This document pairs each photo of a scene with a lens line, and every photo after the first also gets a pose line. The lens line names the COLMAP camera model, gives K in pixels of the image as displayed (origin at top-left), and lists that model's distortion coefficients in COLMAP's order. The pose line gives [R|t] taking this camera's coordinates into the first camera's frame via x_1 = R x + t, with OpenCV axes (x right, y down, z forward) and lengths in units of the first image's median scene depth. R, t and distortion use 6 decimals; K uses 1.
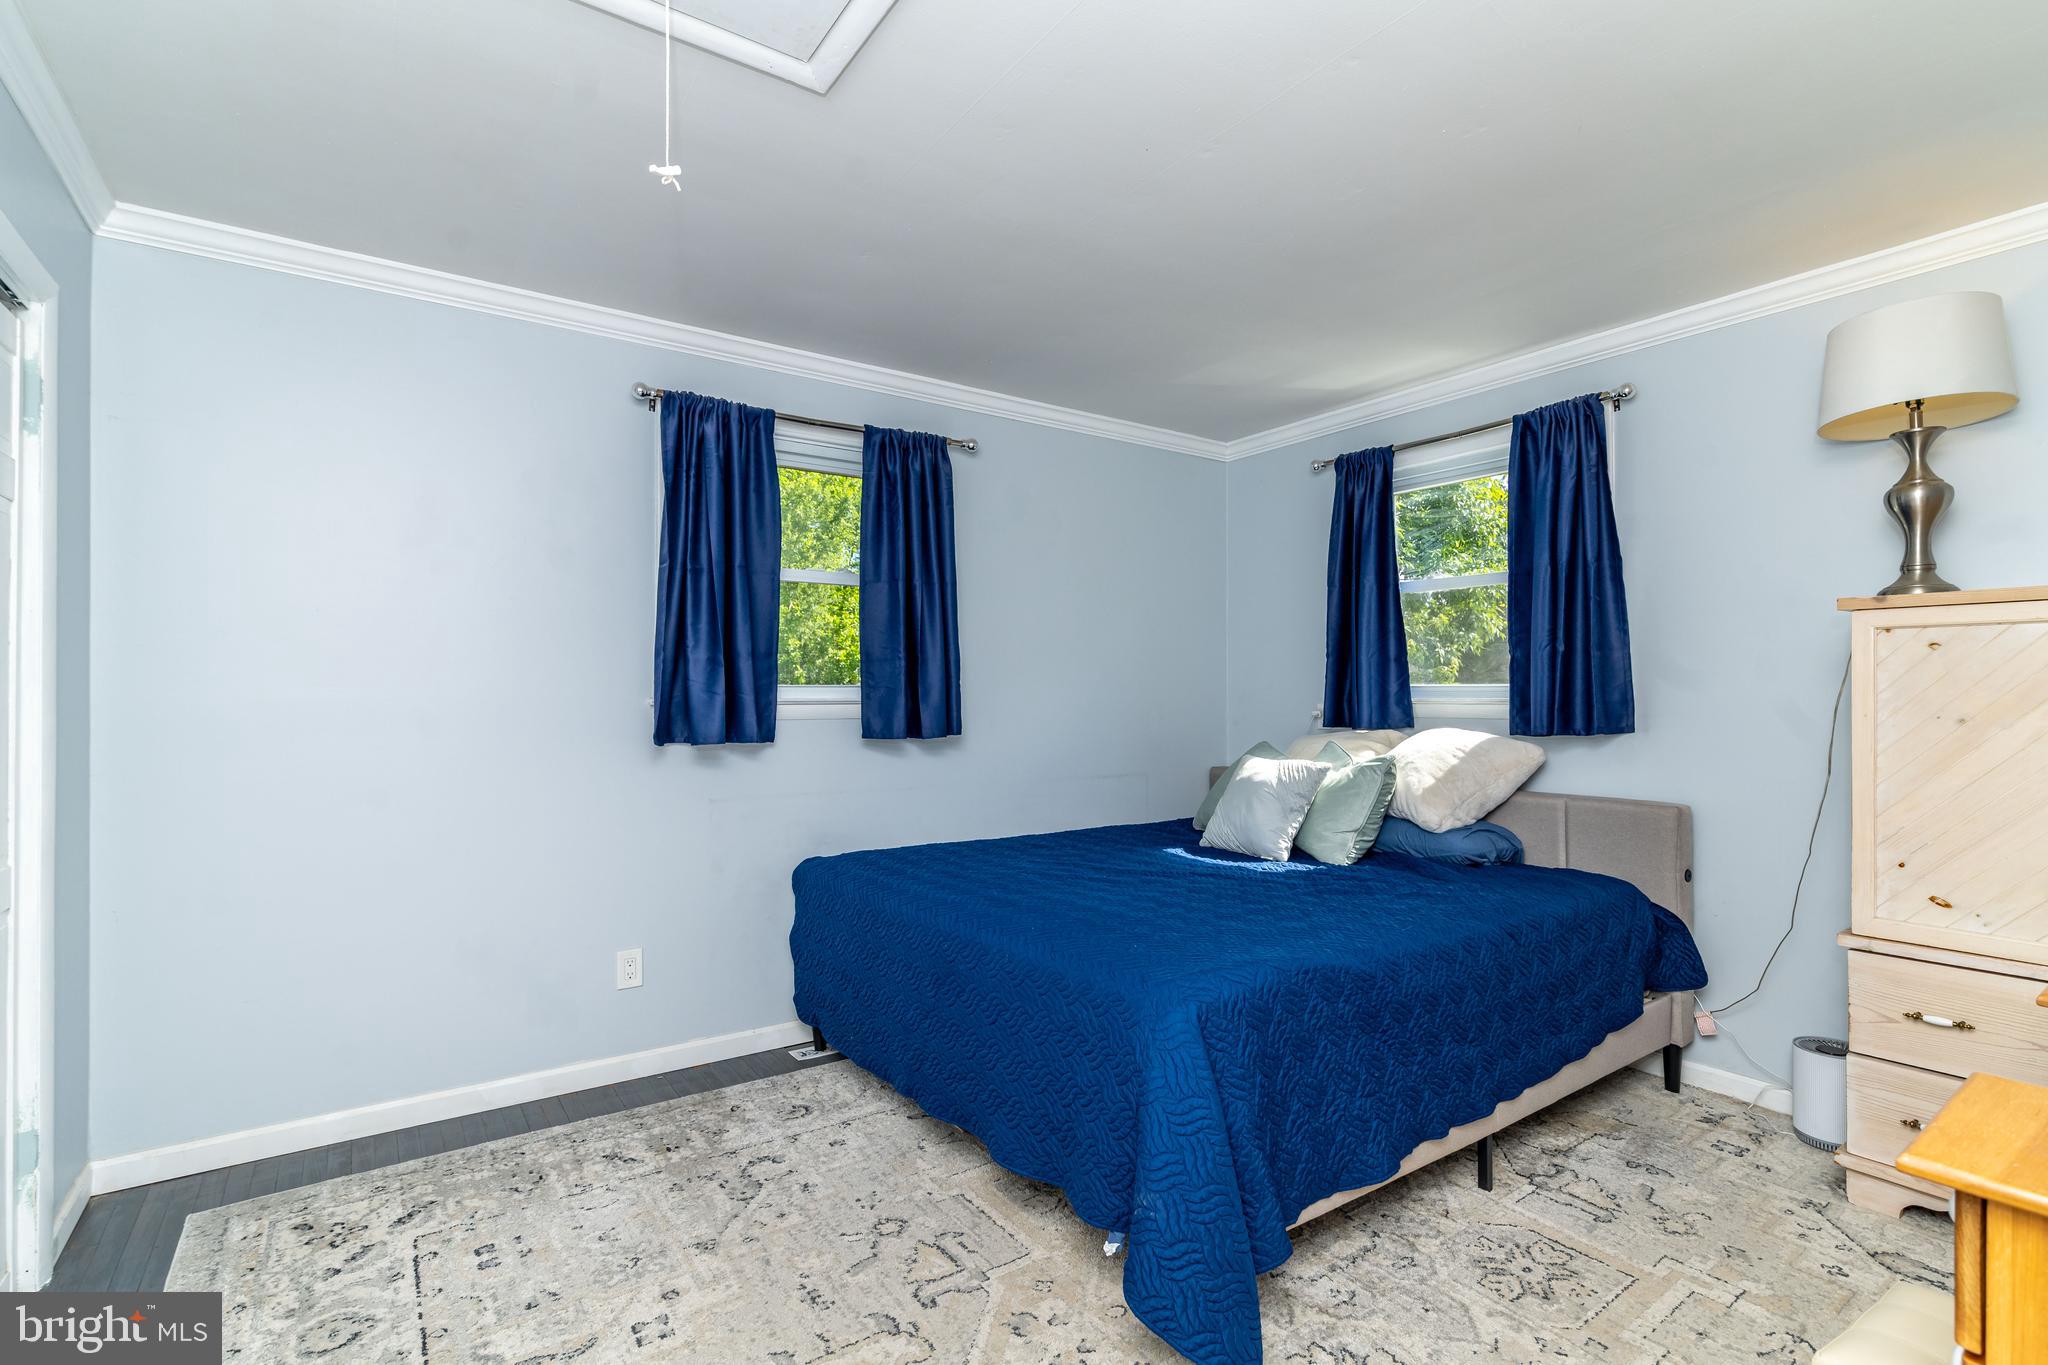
lens RADIAL K [[953.6, 0, 1033.2], [0, 953.6, 686.0], [0, 0, 1]] dist [-0.005325, 0.000016]
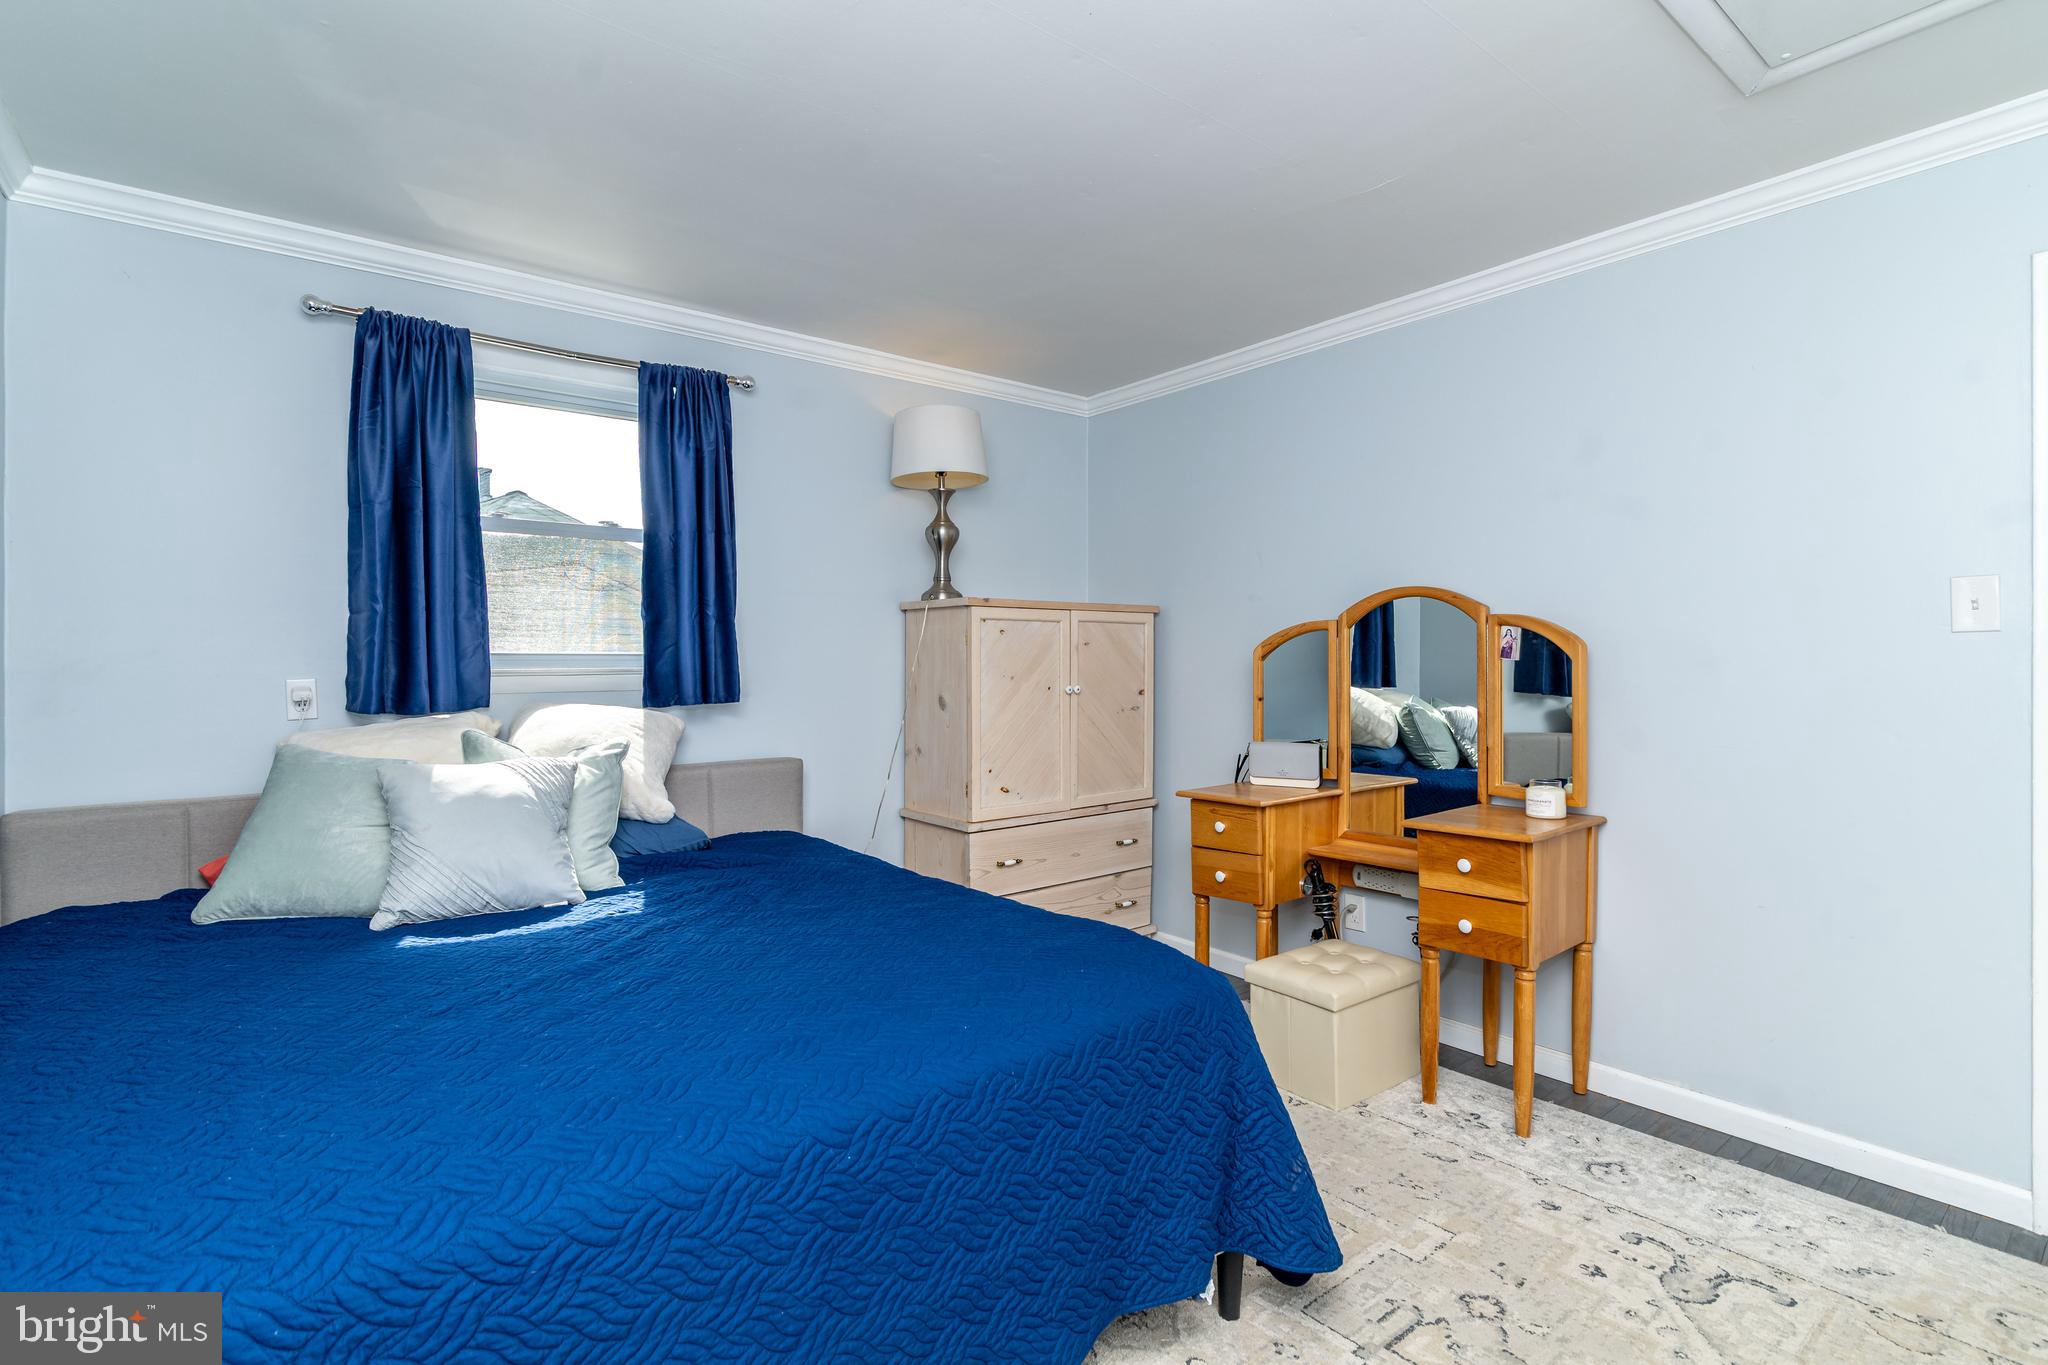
lens RADIAL K [[953.6, 0, 1033.2], [0, 953.6, 686.0], [0, 0, 1]] dist [-0.005325, 0.000016]
pose [[-0.048866, -0.021851, 0.998566, -0.600990], [-0.001076, 0.999761, 0.021825, 0.011738], [-0.998805, -0.000008, -0.048878, 0.921218]]
